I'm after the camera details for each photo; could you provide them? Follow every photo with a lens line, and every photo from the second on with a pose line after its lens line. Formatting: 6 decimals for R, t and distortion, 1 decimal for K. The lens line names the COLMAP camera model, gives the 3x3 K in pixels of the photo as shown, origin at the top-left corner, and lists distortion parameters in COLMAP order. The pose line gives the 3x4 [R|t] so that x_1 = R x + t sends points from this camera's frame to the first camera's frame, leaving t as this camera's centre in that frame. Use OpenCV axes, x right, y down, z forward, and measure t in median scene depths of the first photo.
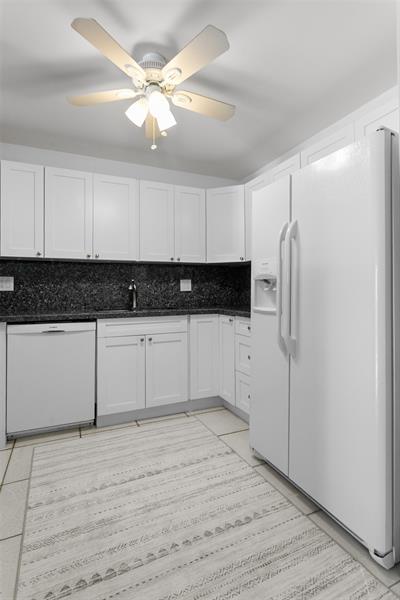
lens RADIAL K [[304.0, 0, 198.7], [0, 304.0, 288.2], [0, 0, 1]] dist [0.000335, 0.000430]
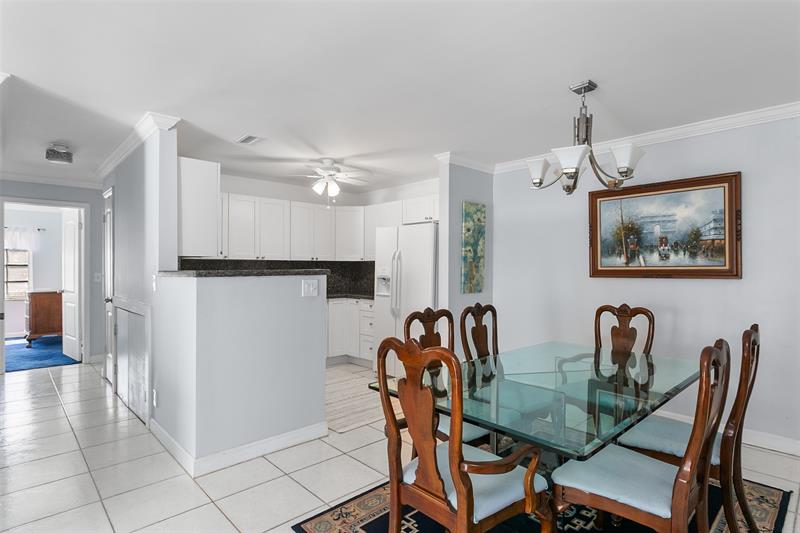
lens RADIAL K [[413.6, 0, 404.2], [0, 413.6, 263.6], [0, 0, 1]] dist [-0.002078, 0.000762]
pose [[0.943864, 0.014008, 0.330038, -0.446910], [-0.011791, 0.999892, -0.008718, -0.087136], [-0.330125, 0.004337, 0.943927, -1.278534]]
